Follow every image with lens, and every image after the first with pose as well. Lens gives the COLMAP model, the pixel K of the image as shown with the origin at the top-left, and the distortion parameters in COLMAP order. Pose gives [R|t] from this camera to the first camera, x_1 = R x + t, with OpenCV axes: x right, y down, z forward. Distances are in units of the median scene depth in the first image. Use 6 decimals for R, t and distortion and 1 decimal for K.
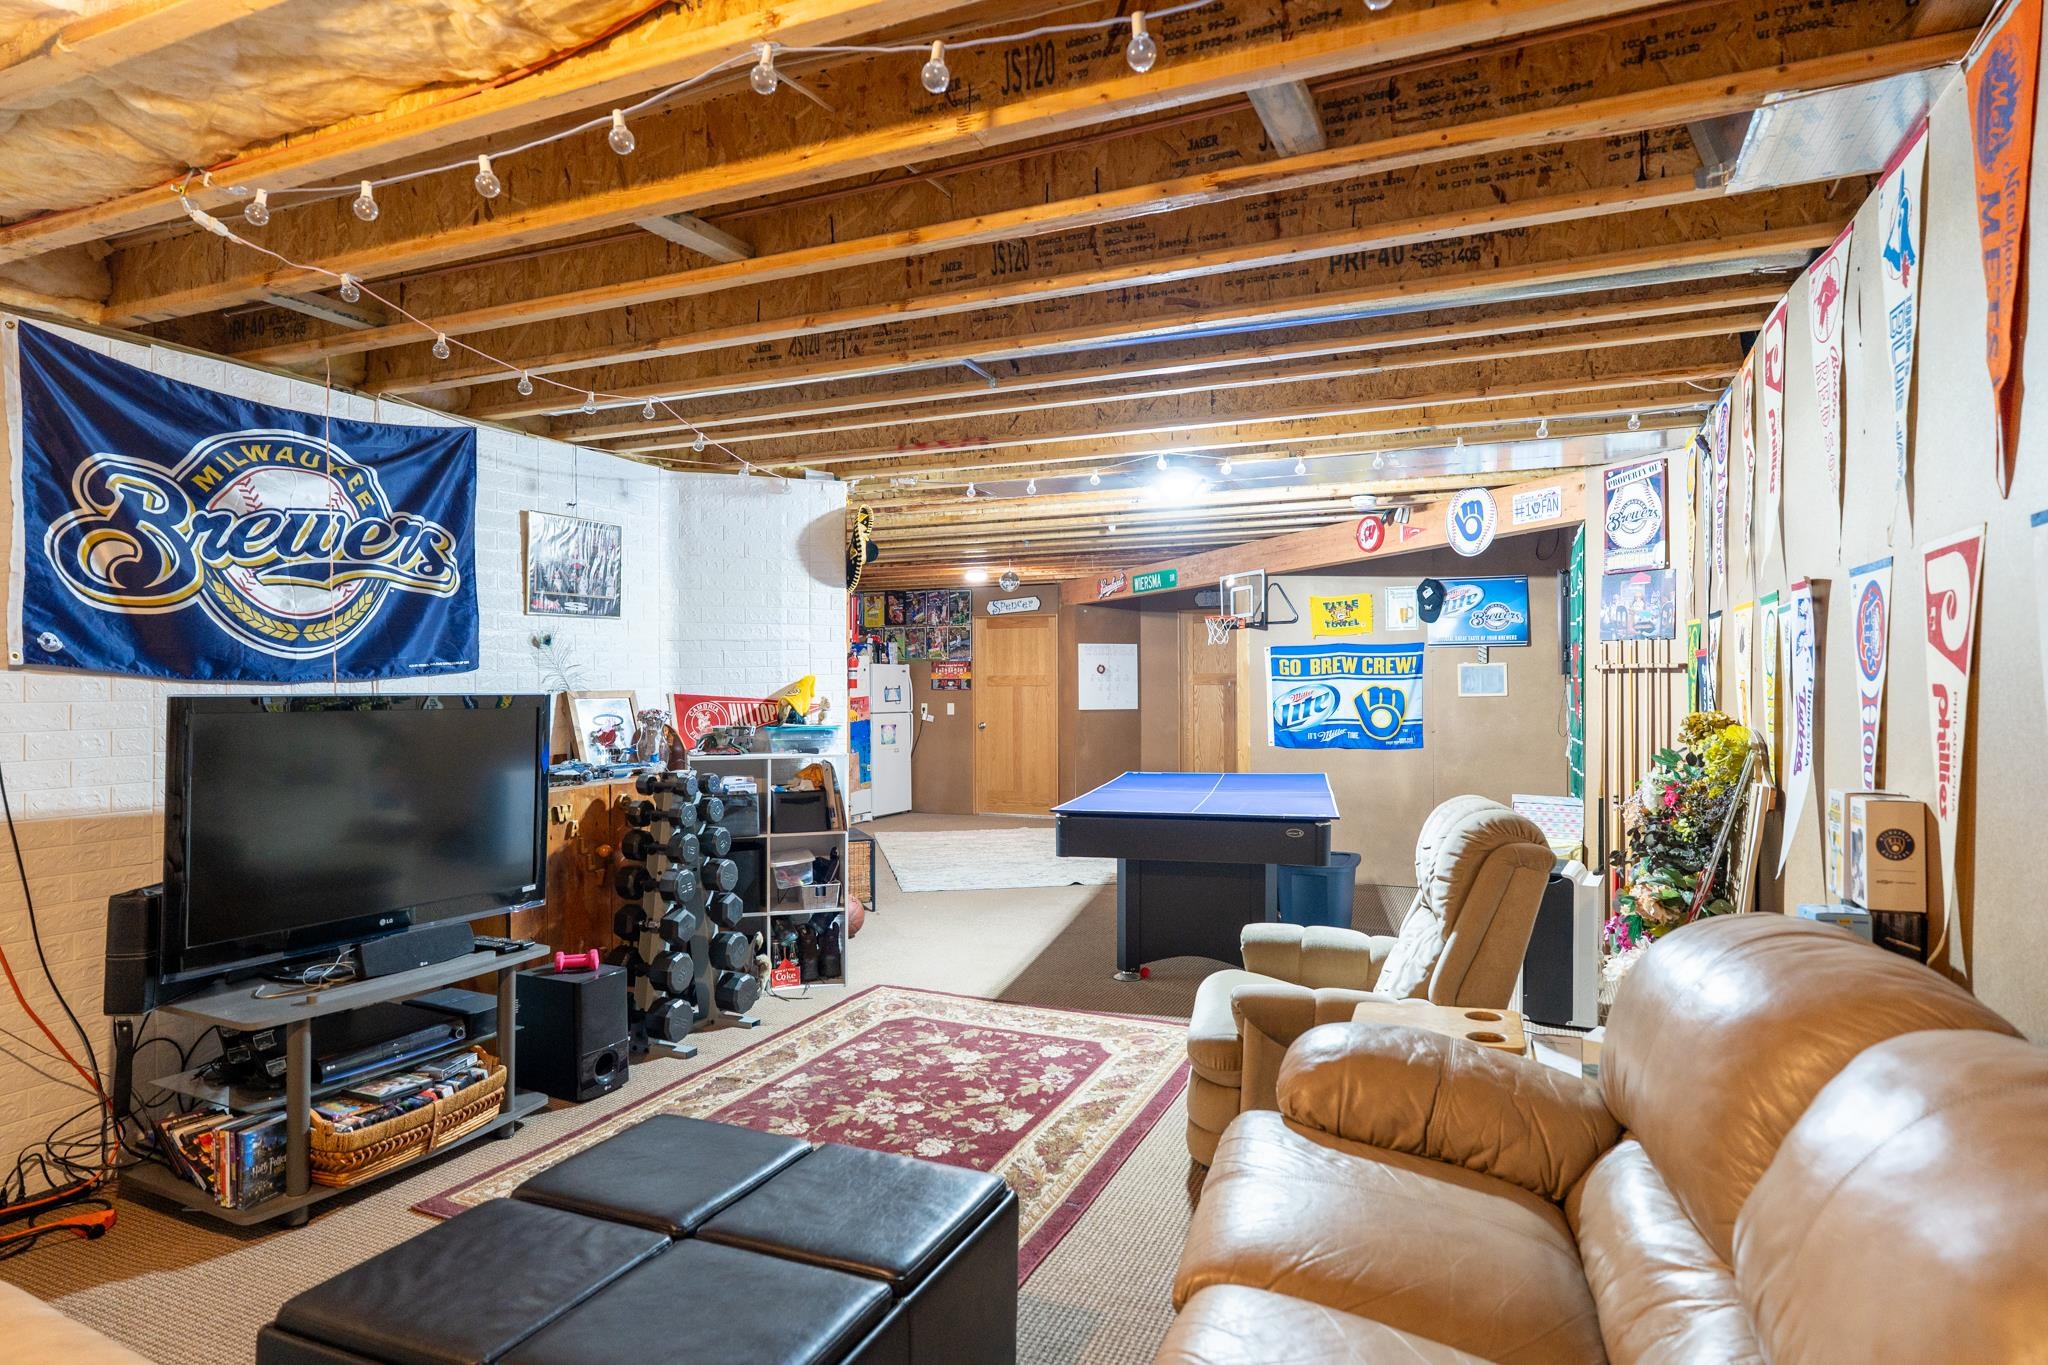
lens RADIAL K [[1143.9, 0, 1024.0], [0, 1143.9, 682.5], [0, 0, 1]] dist [-0.000150, -0.000570]
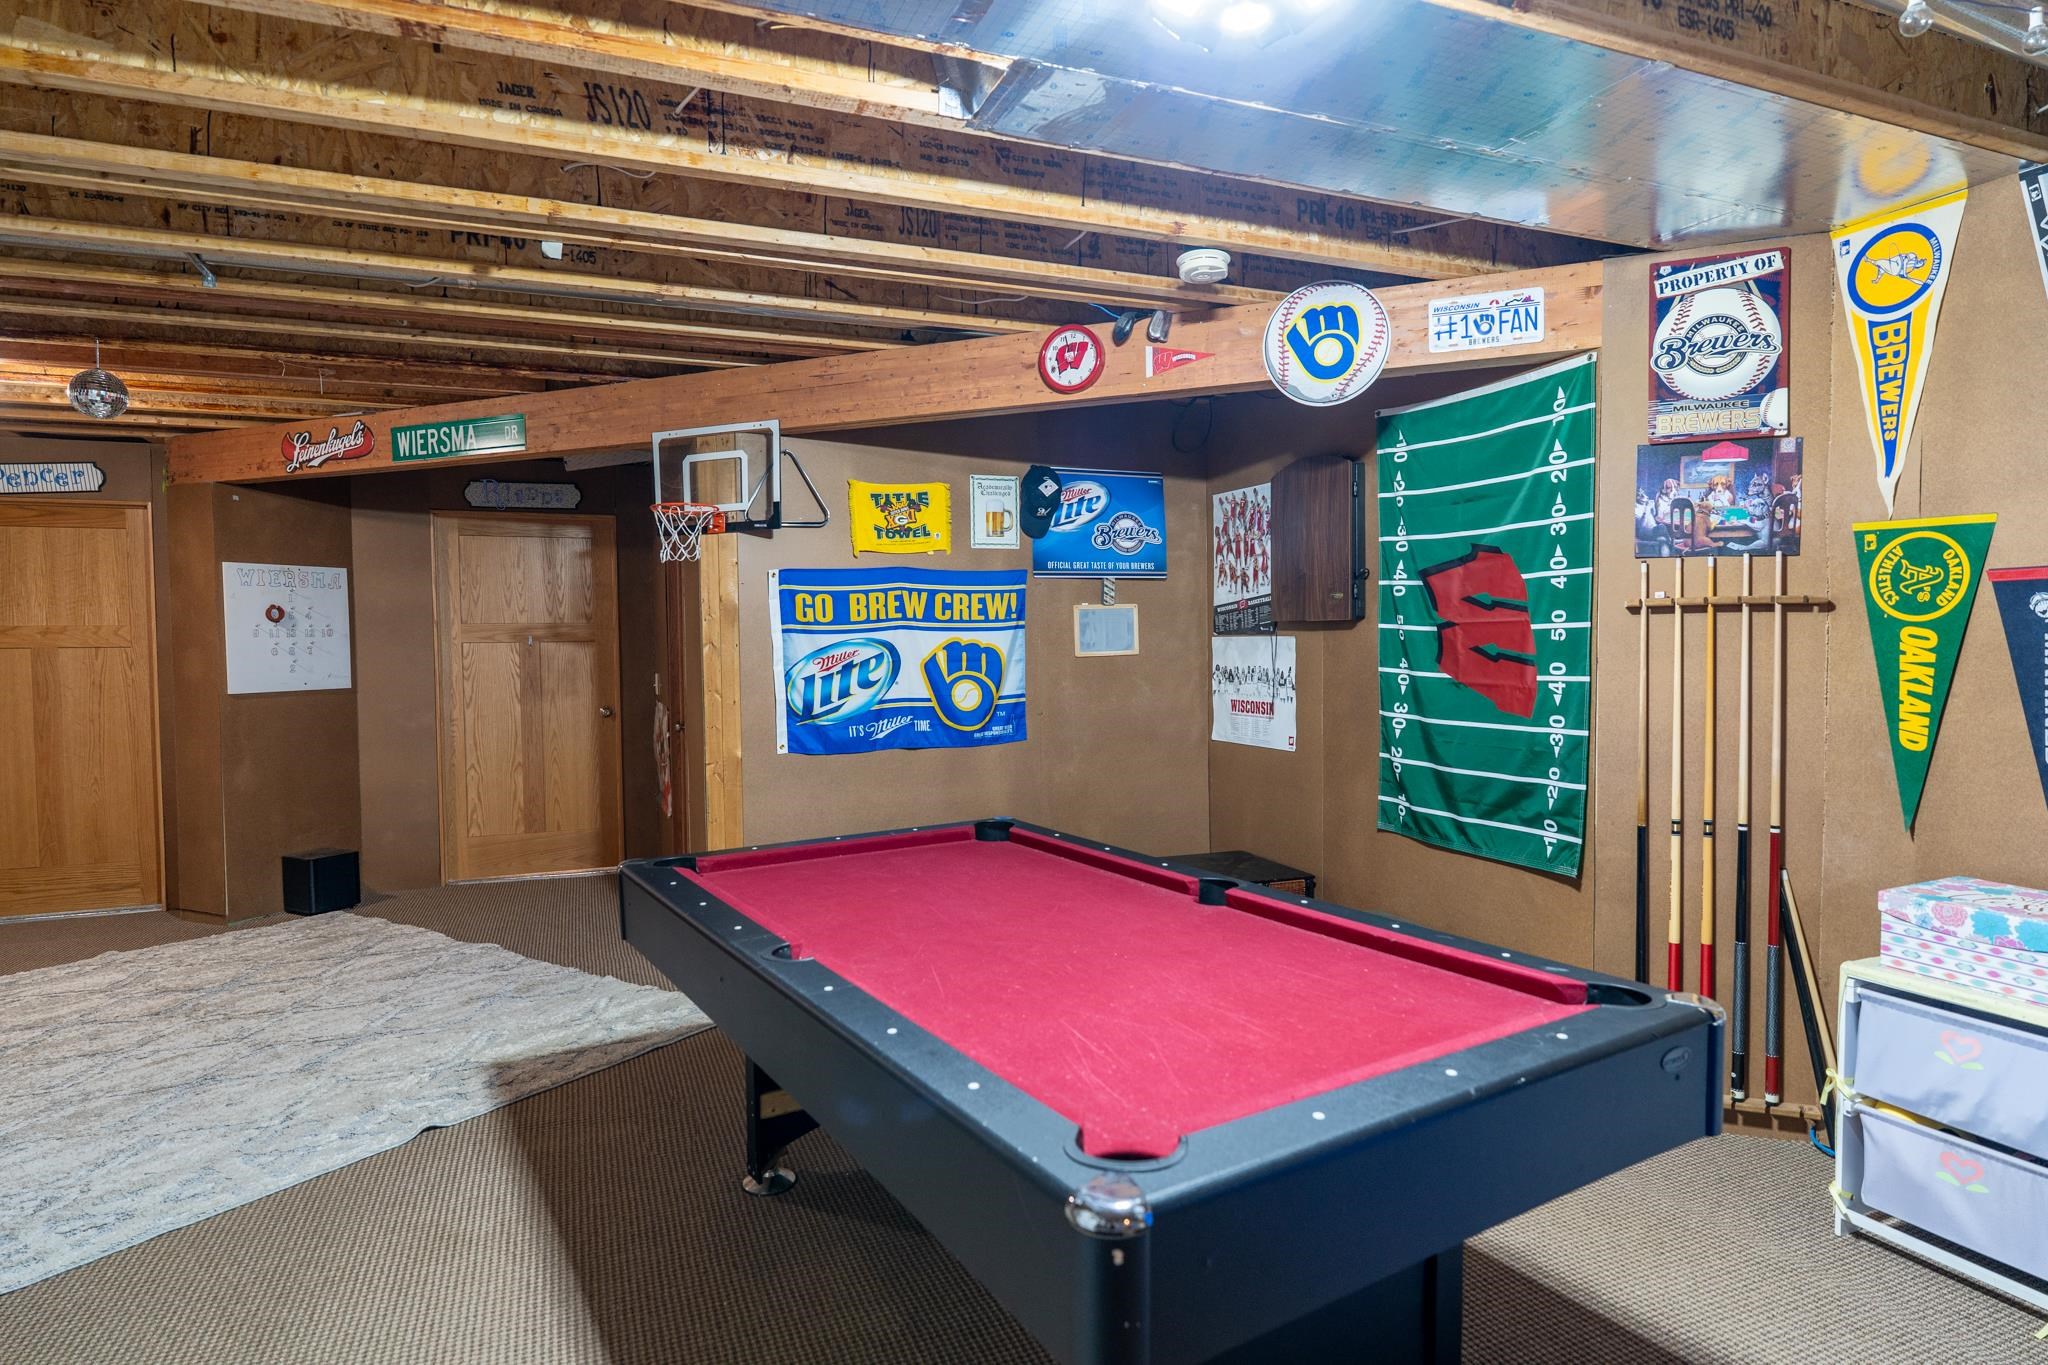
lens RADIAL K [[1143.9, 0, 1024.0], [0, 1143.9, 682.5], [0, 0, 1]] dist [-0.000150, -0.000570]
pose [[0.699190, -0.030316, 0.714292, -0.092210], [0.005029, 0.999284, 0.037489, 0.002500], [-0.714918, -0.022620, 0.698843, 0.558241]]
